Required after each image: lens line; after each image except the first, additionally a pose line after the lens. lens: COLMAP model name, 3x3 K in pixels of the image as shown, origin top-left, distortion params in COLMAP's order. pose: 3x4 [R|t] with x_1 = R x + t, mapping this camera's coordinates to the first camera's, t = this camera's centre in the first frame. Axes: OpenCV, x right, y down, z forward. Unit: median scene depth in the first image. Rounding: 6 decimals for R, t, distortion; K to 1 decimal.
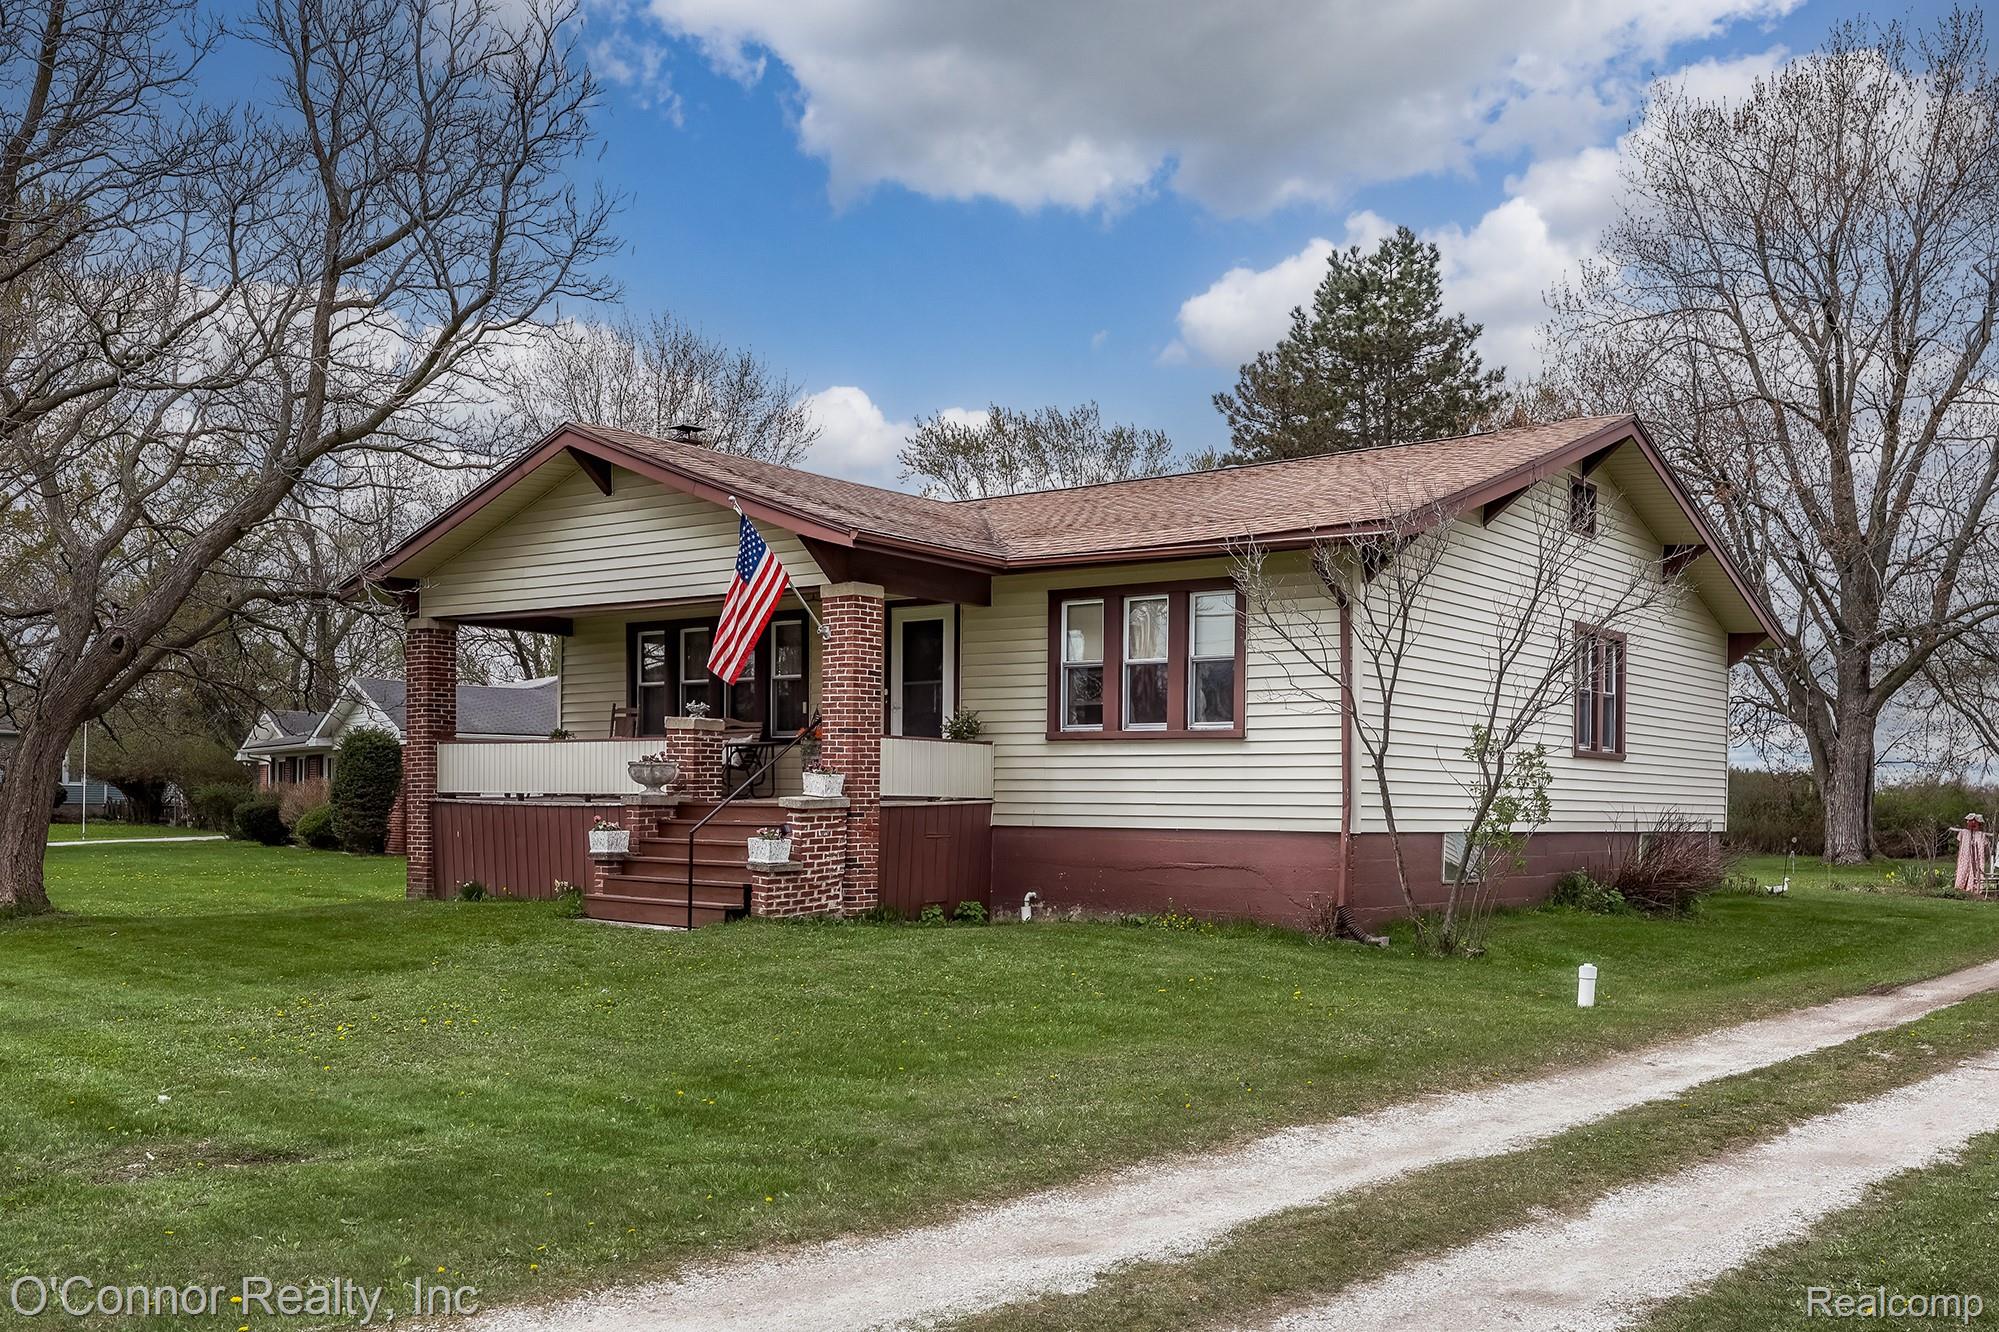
lens RADIAL K [[1851.5, 0, 994.1], [0, 1851.5, 850.9], [0, 0, 1]] dist [-0.009927, -0.006922]
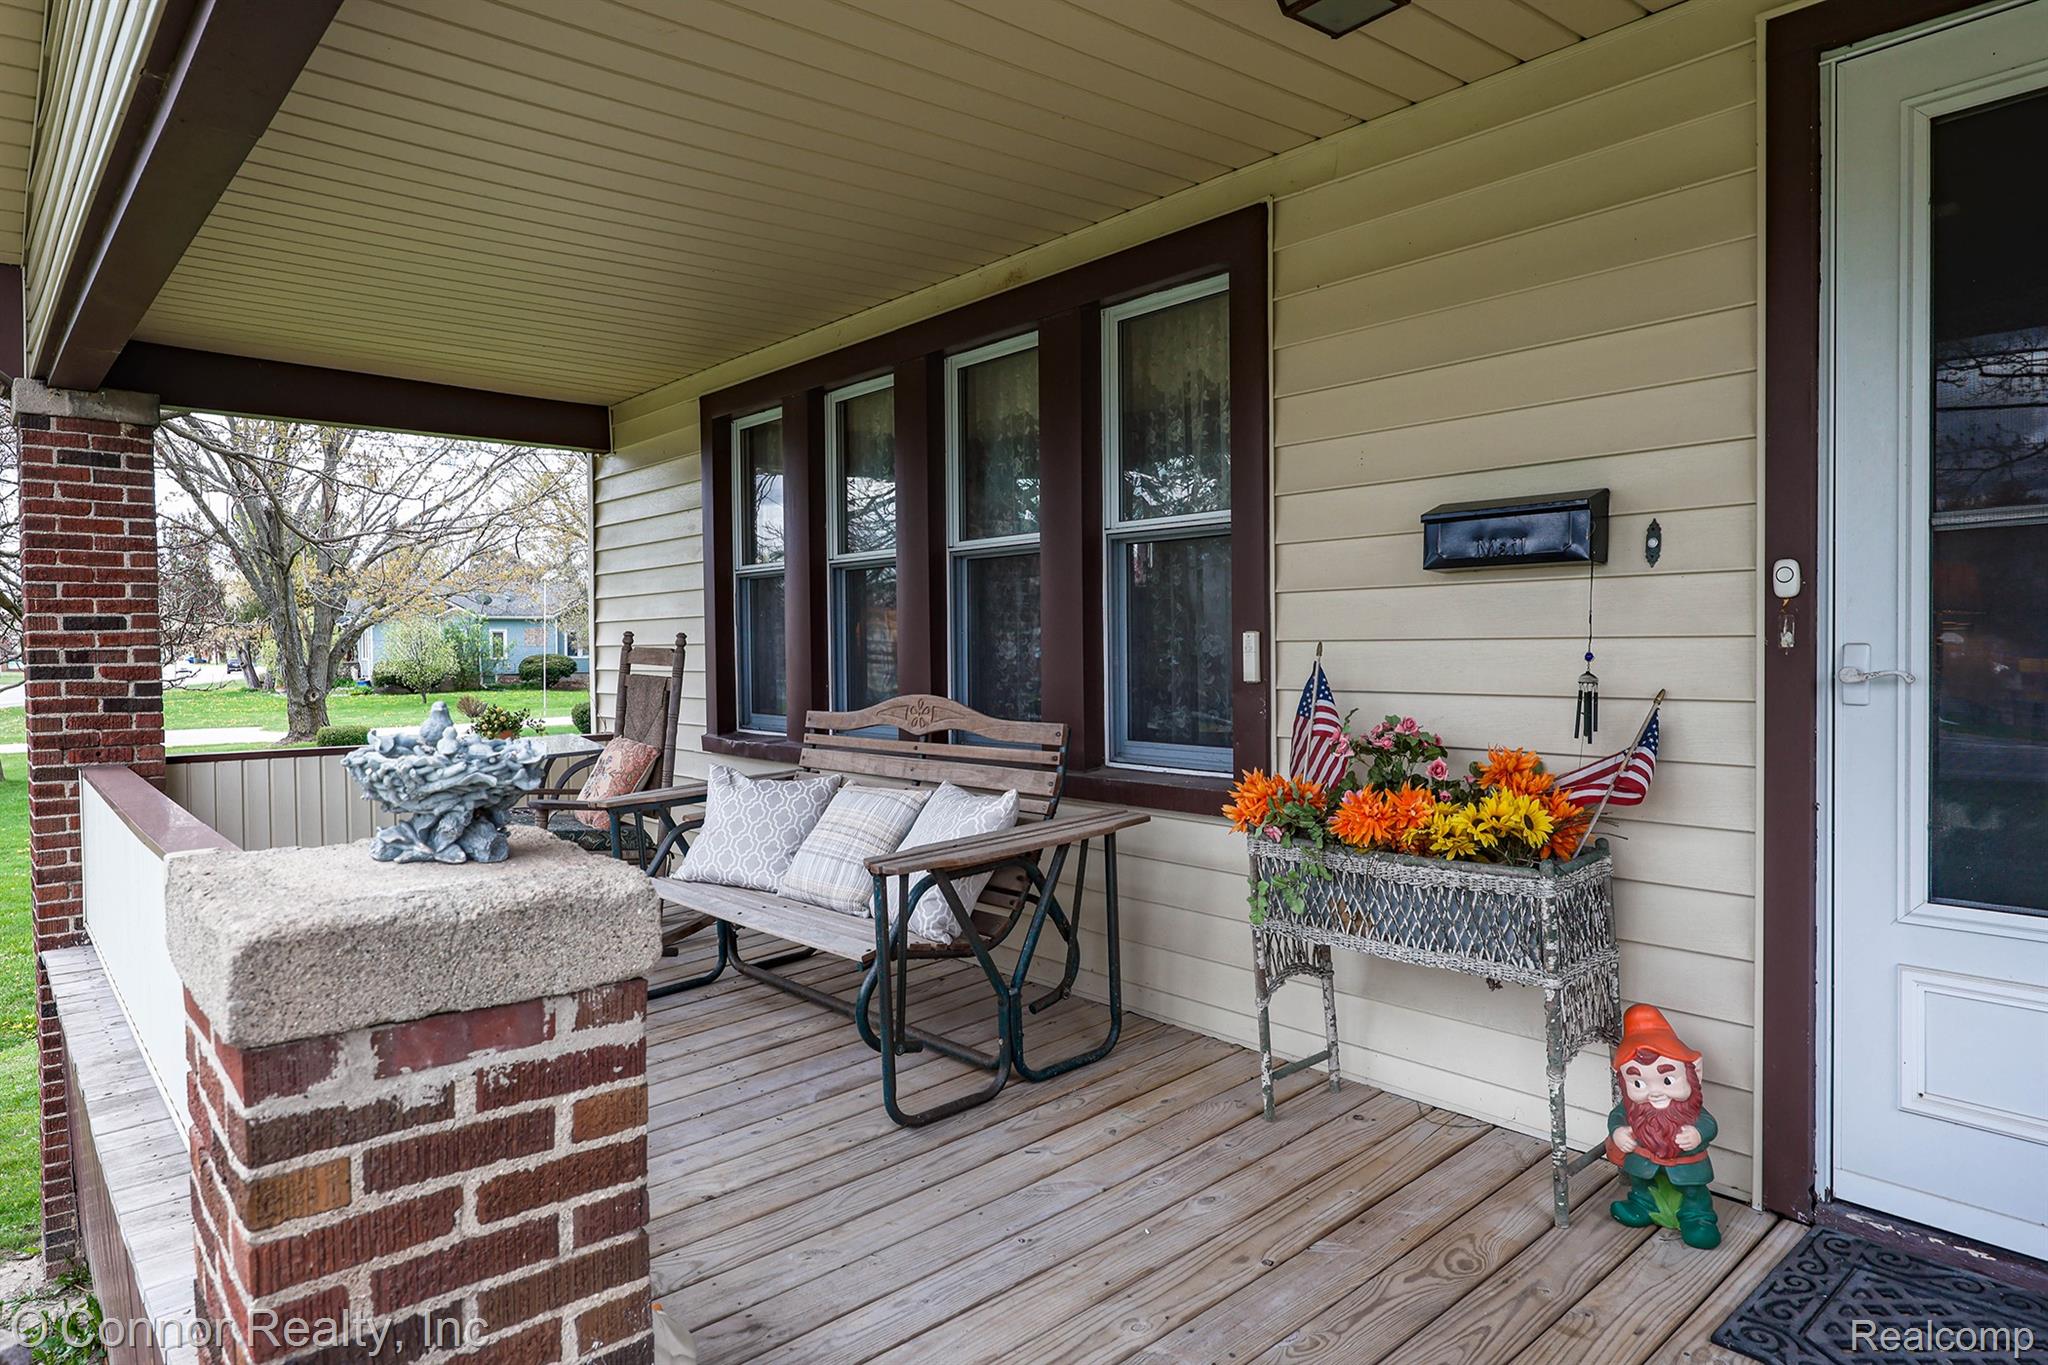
lens RADIAL K [[1261.5, 0, 1024.0], [0, 1261.5, 682.5], [0, 0, 1]] dist [0.002372, 0.000557]
pose [[0.978395, -0.016044, -0.206121, -0.107767], [0.017518, 0.999832, 0.005328, -0.083991], [0.206001, -0.008823, 0.978512, 0.938739]]
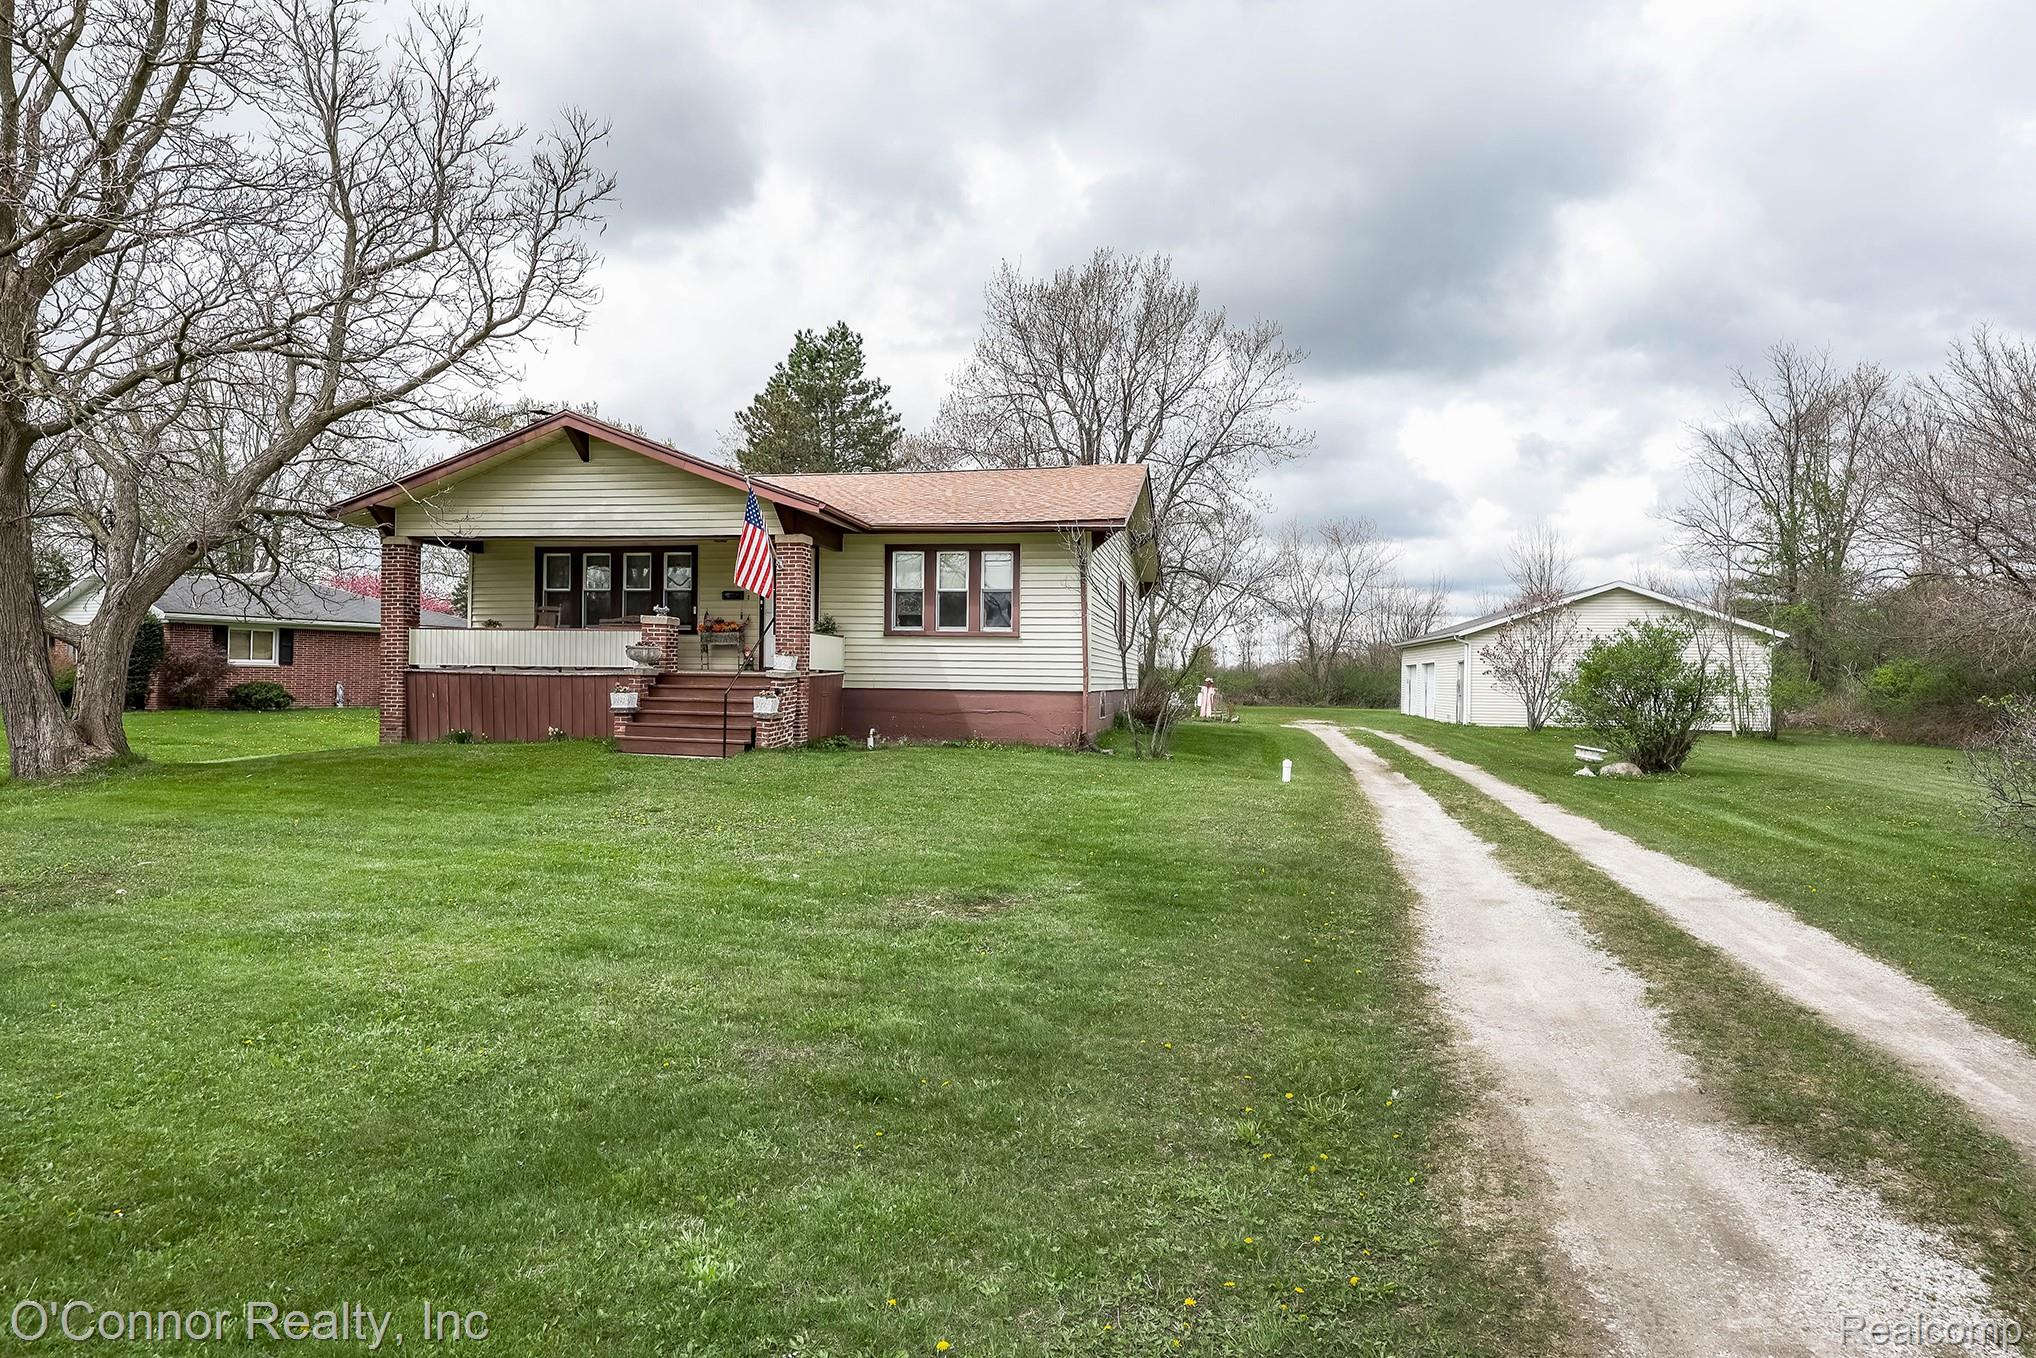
lens RADIAL K [[1163.2, 0, 1018.0], [0, 1163.2, 679.0], [0, 0, 1]] dist [-0.001126, -0.000942]
pose [[0.886139, 0.000031, 0.463420, -0.342517], [0.007832, 0.999856, -0.015043, -0.005138], [-0.463354, 0.016960, 0.886011, 0.035630]]
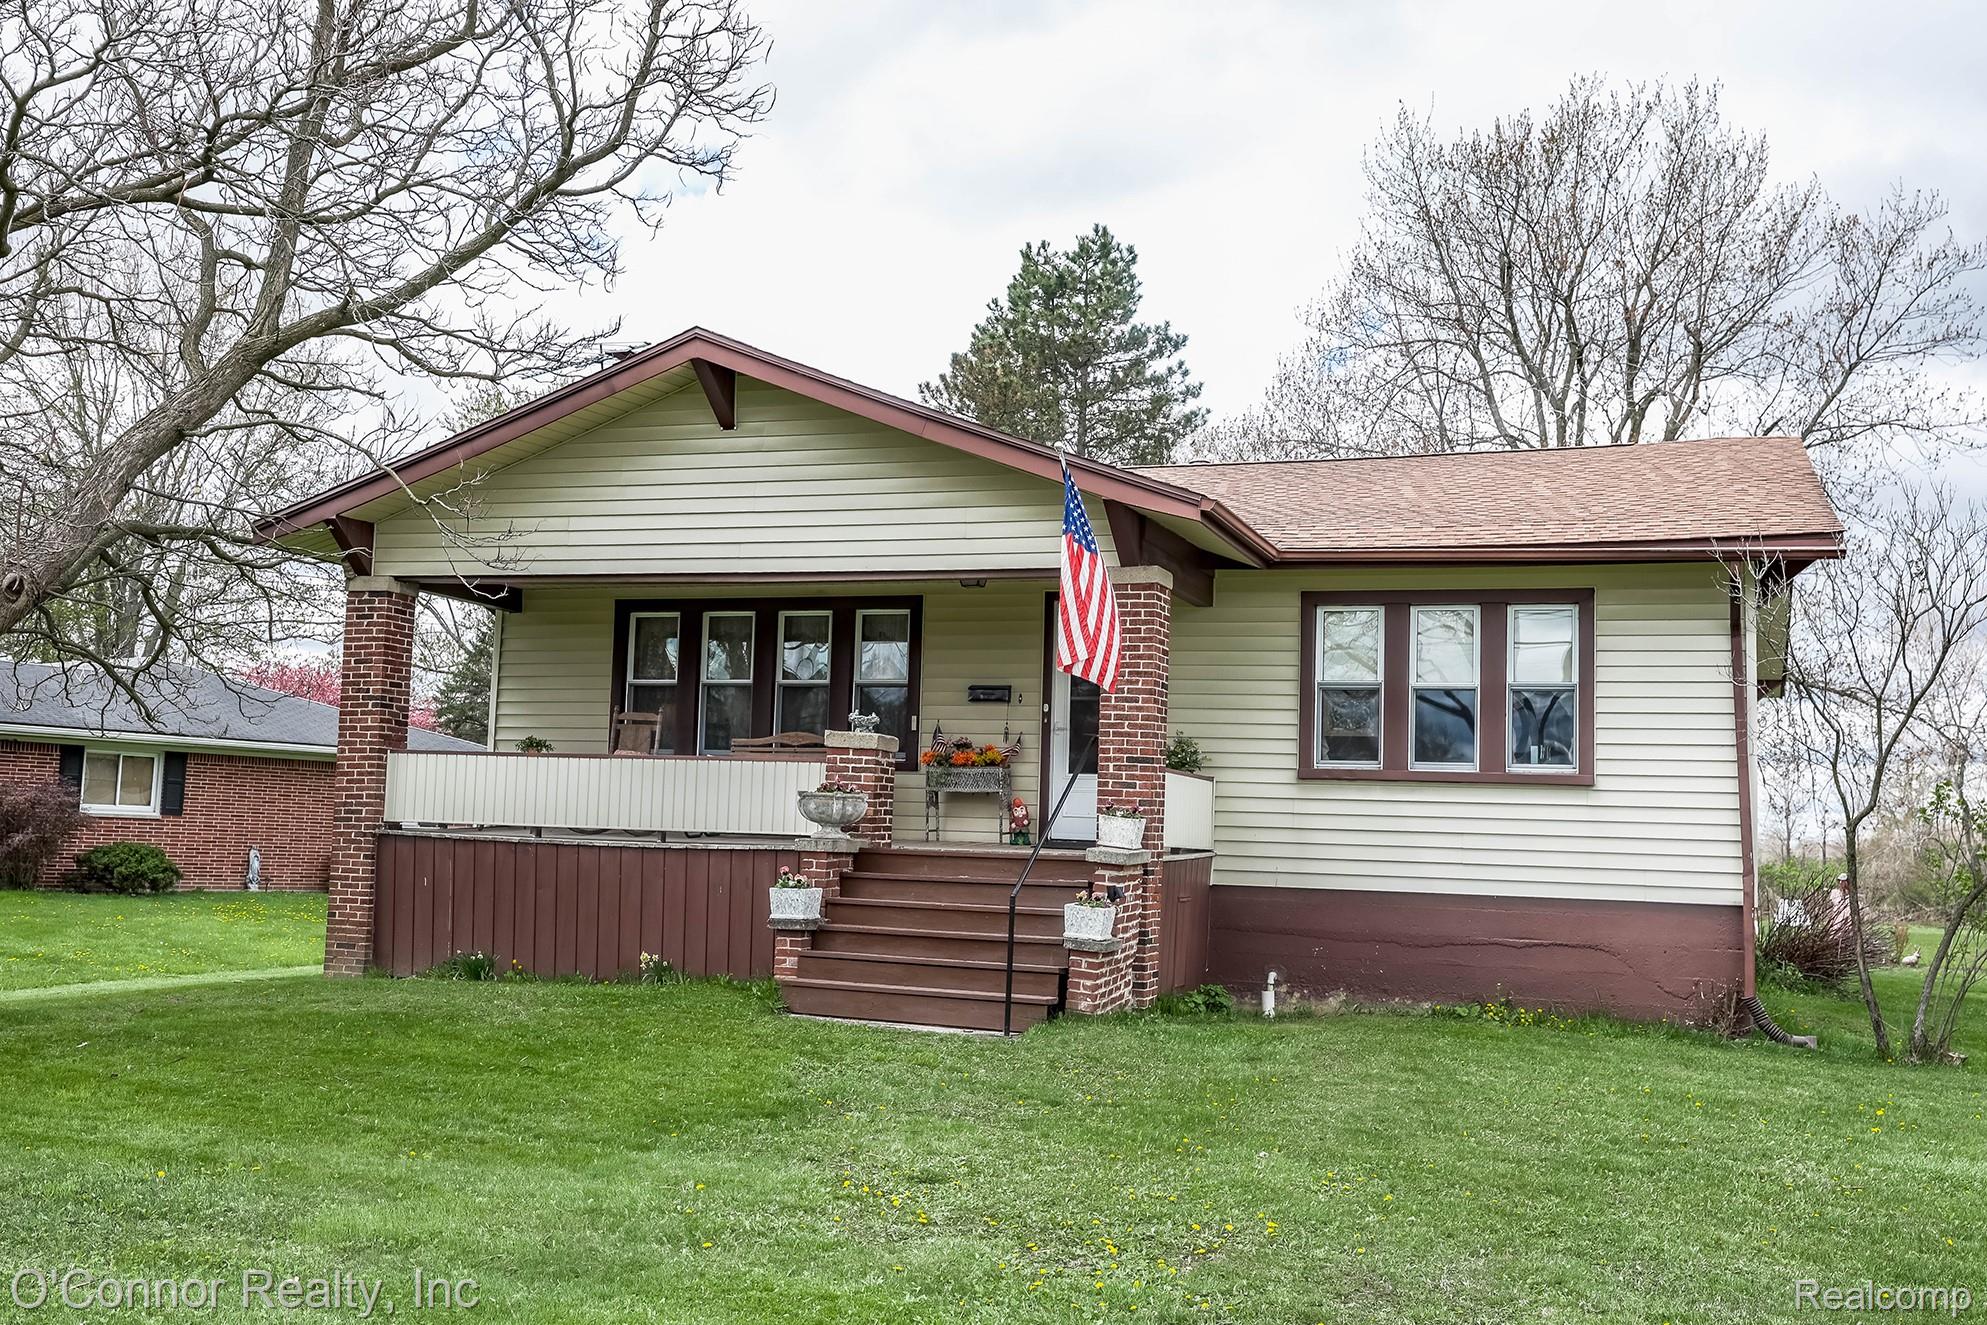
lens RADIAL K [[1997.8, 0, 993.5], [0, 1997.8, 662.5], [0, 0, 1]] dist [-0.010187, -0.012315]
pose [[0.952515, 0.048555, 0.300595, -0.354774], [-0.015710, 0.993726, -0.110733, -0.012525], [-0.304086, 0.100752, 0.947302, 0.225830]]
